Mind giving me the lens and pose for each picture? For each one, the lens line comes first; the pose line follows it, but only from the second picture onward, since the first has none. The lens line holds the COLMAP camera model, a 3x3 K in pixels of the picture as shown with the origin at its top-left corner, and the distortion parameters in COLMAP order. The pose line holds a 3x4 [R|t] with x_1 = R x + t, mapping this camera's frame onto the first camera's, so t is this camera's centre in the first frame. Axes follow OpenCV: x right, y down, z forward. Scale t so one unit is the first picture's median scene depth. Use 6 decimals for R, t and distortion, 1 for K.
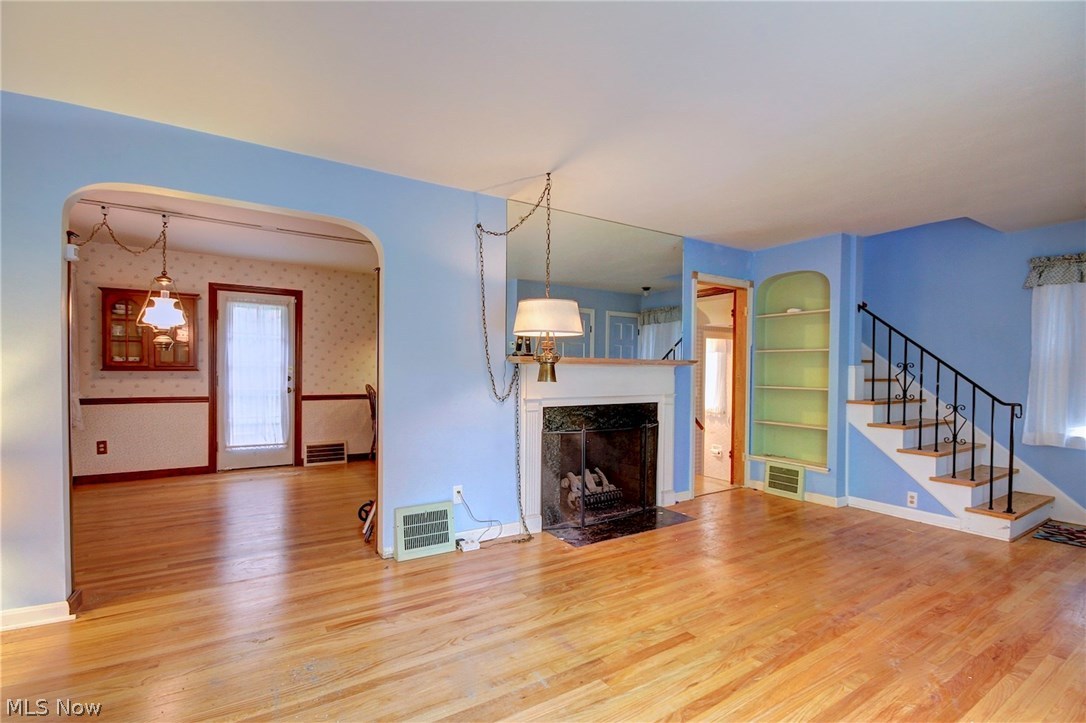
lens RADIAL K [[501.2, 0, 543.3], [0, 501.2, 377.3], [0, 0, 1]] dist [-0.001190, -0.000346]
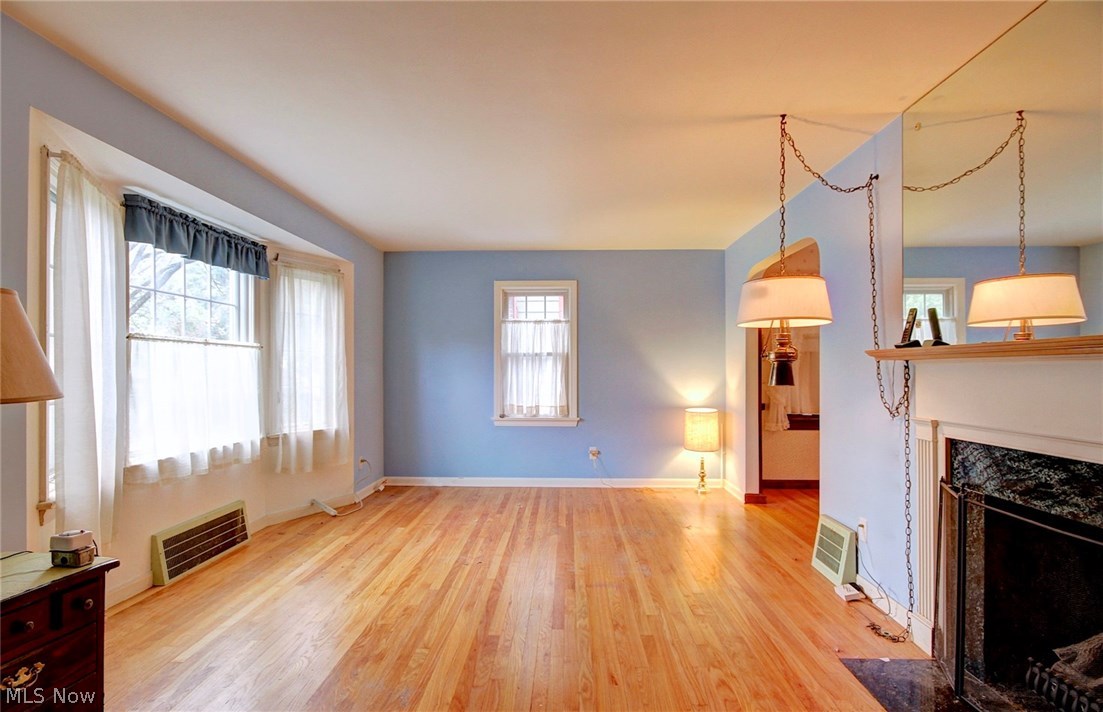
lens RADIAL K [[541.1, 0, 549.7], [0, 541.1, 363.6], [0, 0, 1]] dist [0.000965, -0.000206]
pose [[-0.571936, -0.018032, -0.820100, 0.683598], [-0.018651, 0.999786, -0.008976, -0.007723], [0.820086, 0.010161, -0.572150, 0.906779]]
